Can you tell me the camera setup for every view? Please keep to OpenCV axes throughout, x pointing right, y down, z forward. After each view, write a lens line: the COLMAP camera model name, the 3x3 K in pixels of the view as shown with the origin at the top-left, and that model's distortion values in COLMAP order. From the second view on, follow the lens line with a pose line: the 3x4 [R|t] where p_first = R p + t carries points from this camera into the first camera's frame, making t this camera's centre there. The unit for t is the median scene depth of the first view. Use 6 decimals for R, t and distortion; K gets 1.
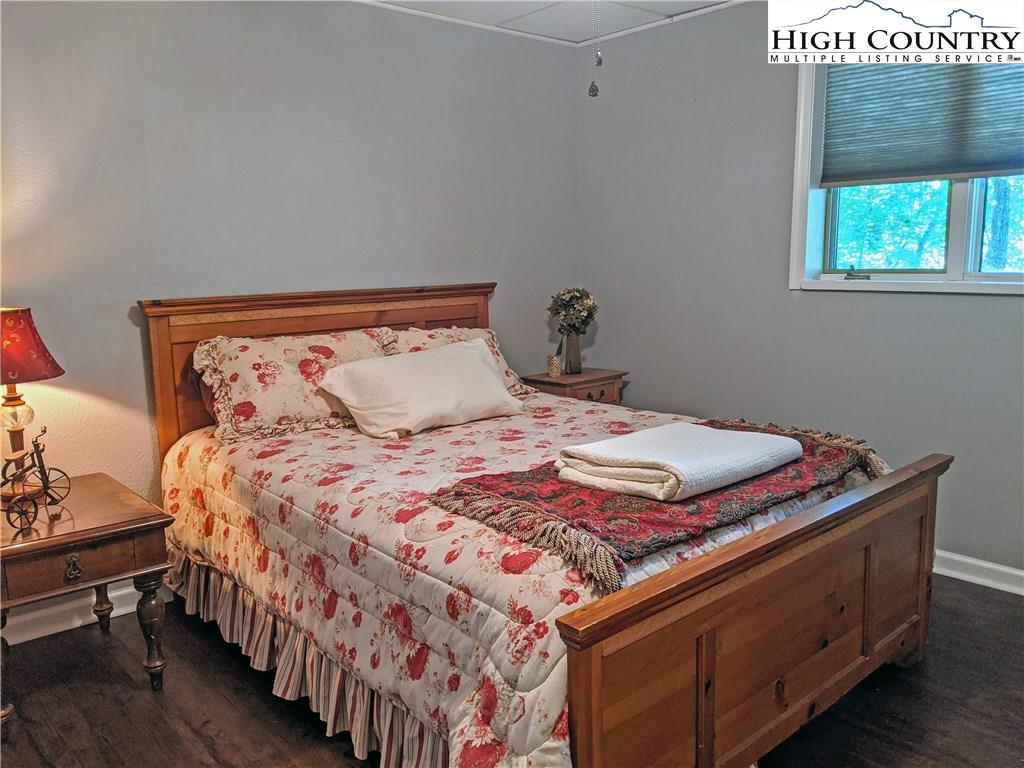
lens RADIAL K [[814.6, 0, 512.6], [0, 814.6, 383.2], [0, 0, 1]] dist [0.060259, -0.100956]
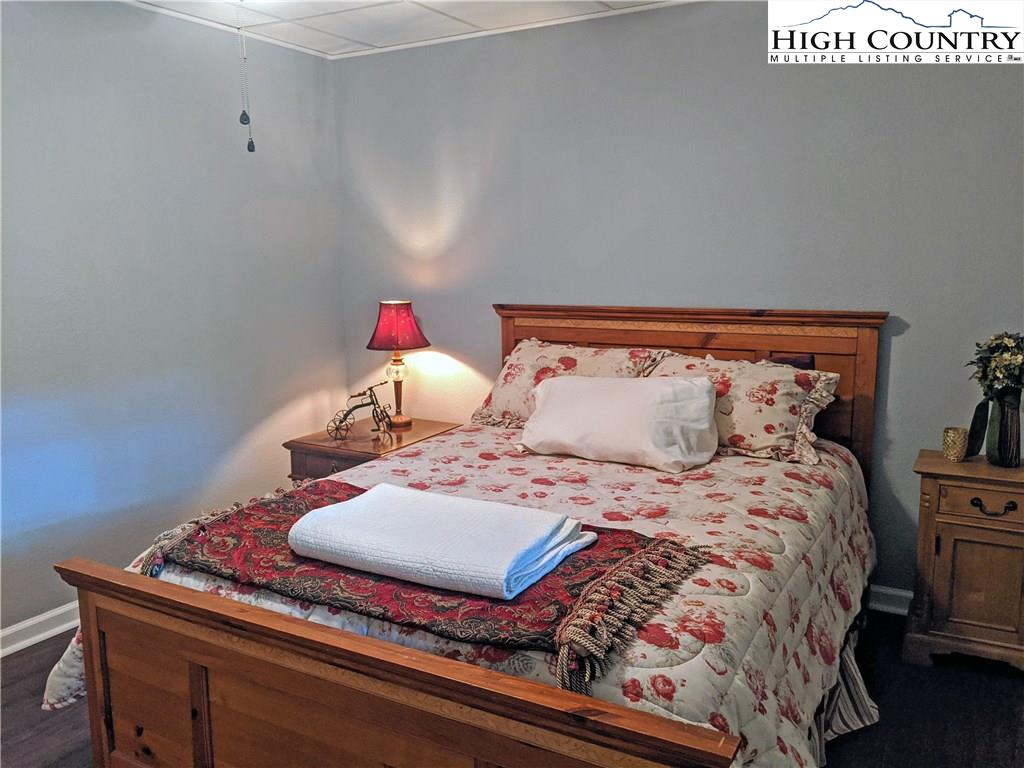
lens RADIAL K [[814.6, 0, 512.2], [0, 814.6, 383.2], [0, 0, 1]] dist [0.060259, -0.100956]
pose [[0.330487, 0.171440, -0.928109, 1.055310], [-0.146315, 0.980782, 0.129069, -0.199855], [0.932400, 0.093141, 0.349220, 0.801535]]
